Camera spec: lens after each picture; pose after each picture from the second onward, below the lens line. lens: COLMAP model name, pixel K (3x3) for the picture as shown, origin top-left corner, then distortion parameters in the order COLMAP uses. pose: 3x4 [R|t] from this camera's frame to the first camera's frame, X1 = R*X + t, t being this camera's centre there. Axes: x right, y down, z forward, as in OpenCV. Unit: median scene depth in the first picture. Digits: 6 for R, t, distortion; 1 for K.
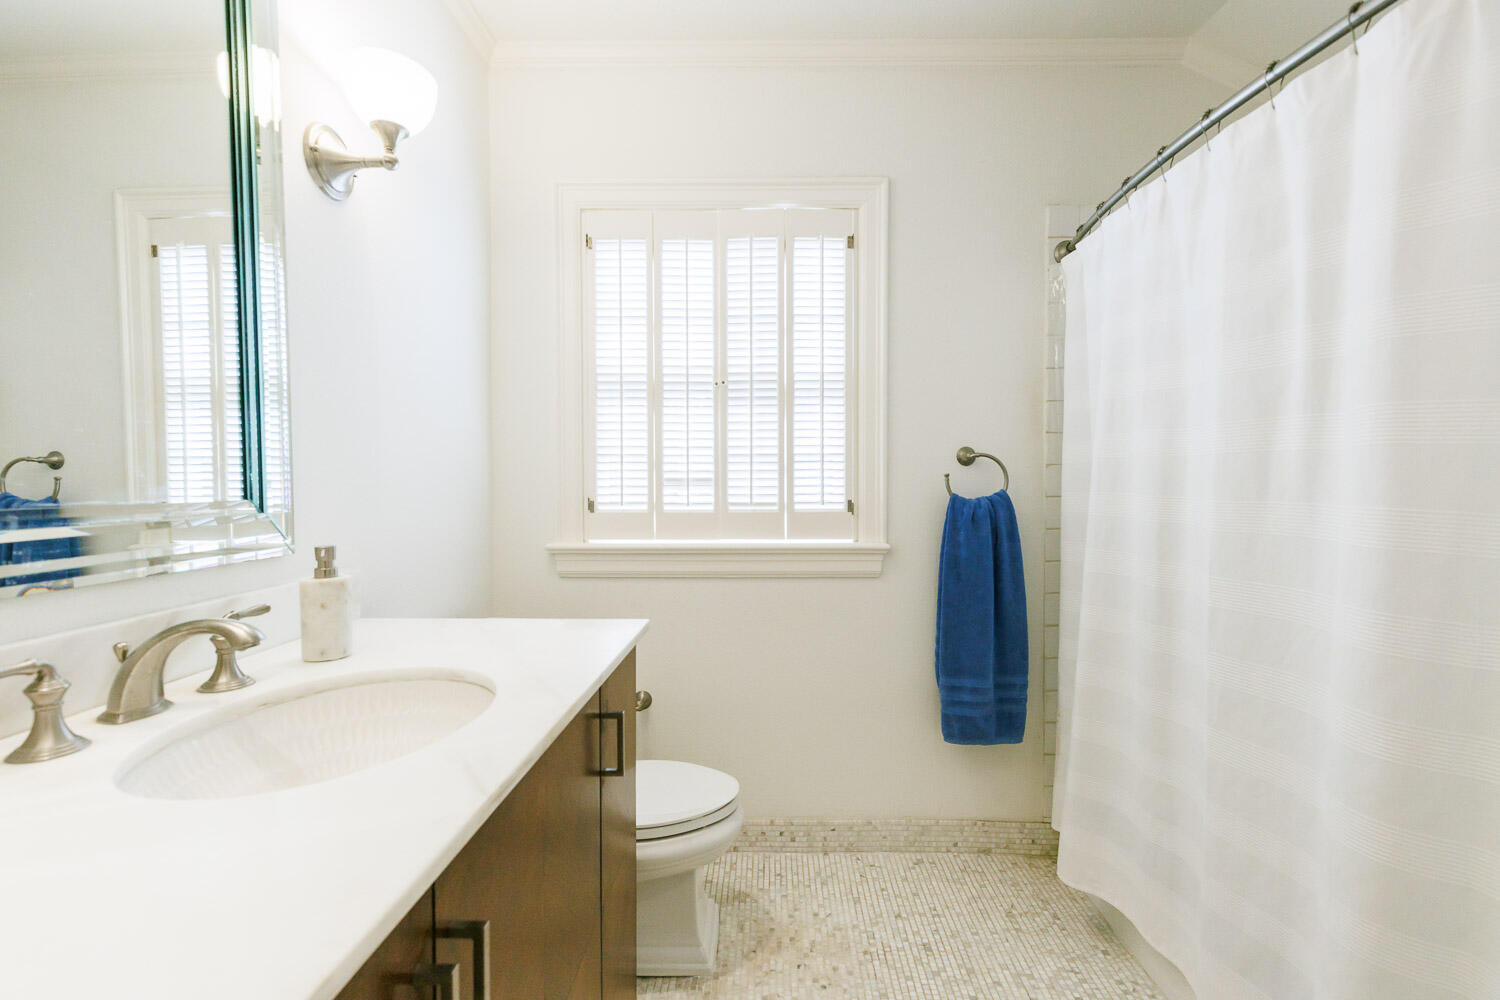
lens RADIAL K [[672.9, 0, 750.6], [0, 672.9, 504.1], [0, 0, 1]] dist [0.005152, -0.000169]
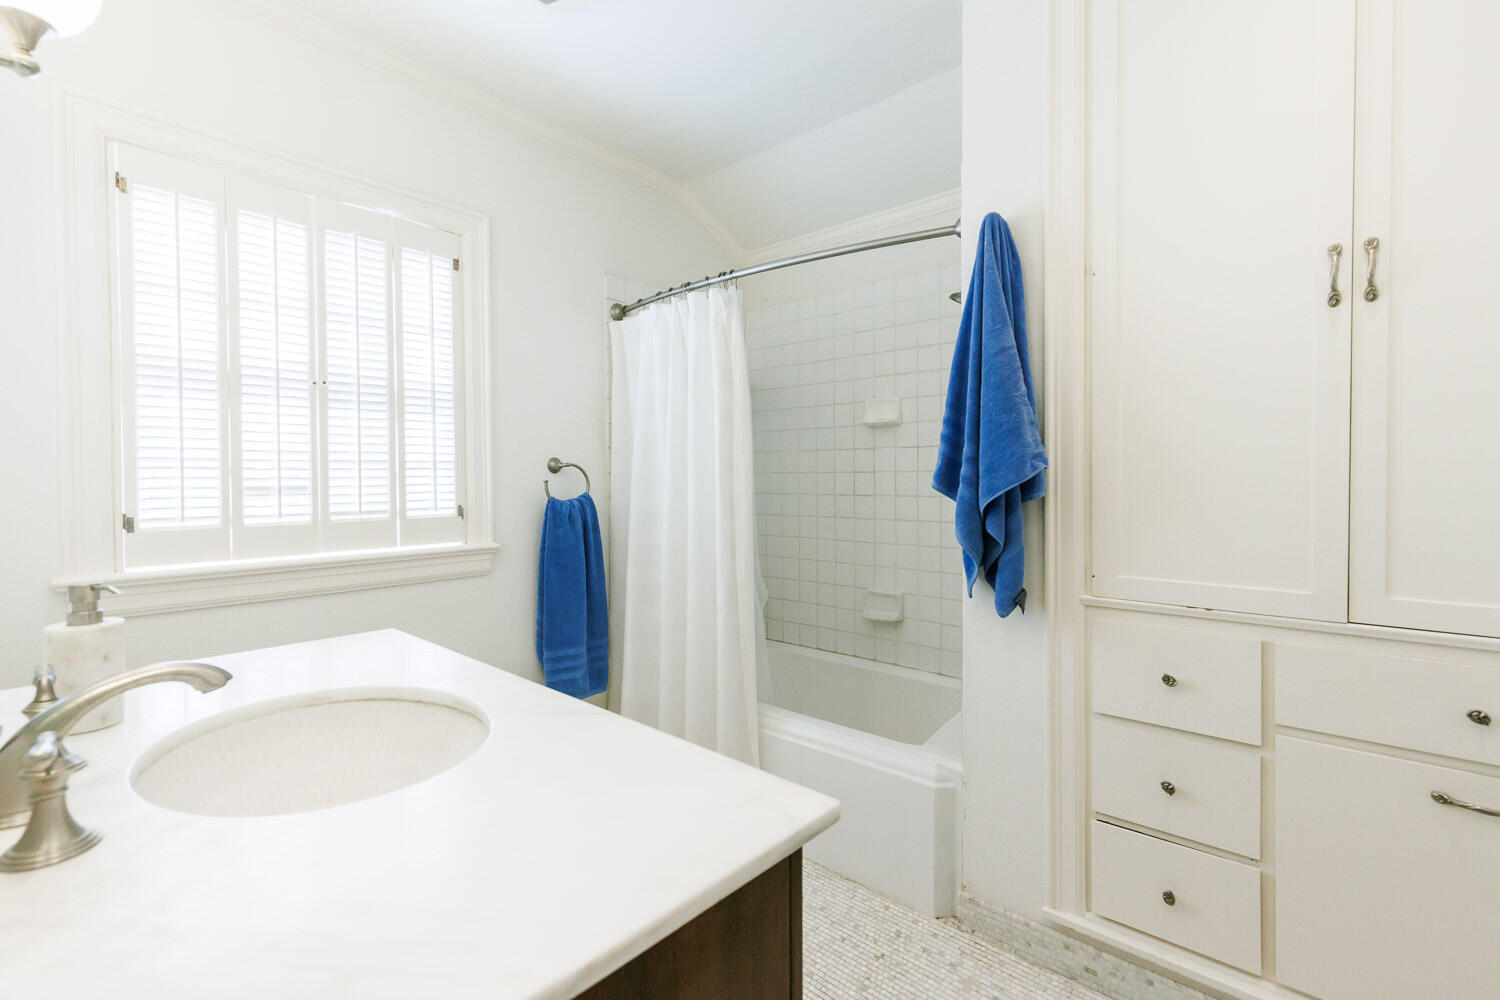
lens RADIAL K [[672.9, 0, 750.6], [0, 672.9, 504.1], [0, 0, 1]] dist [0.005152, -0.000169]
pose [[0.654179, -0.032321, 0.755649, -0.360961], [0.033324, 0.999348, 0.013896, -0.007074], [-0.755605, 0.016091, 0.654830, -0.047817]]
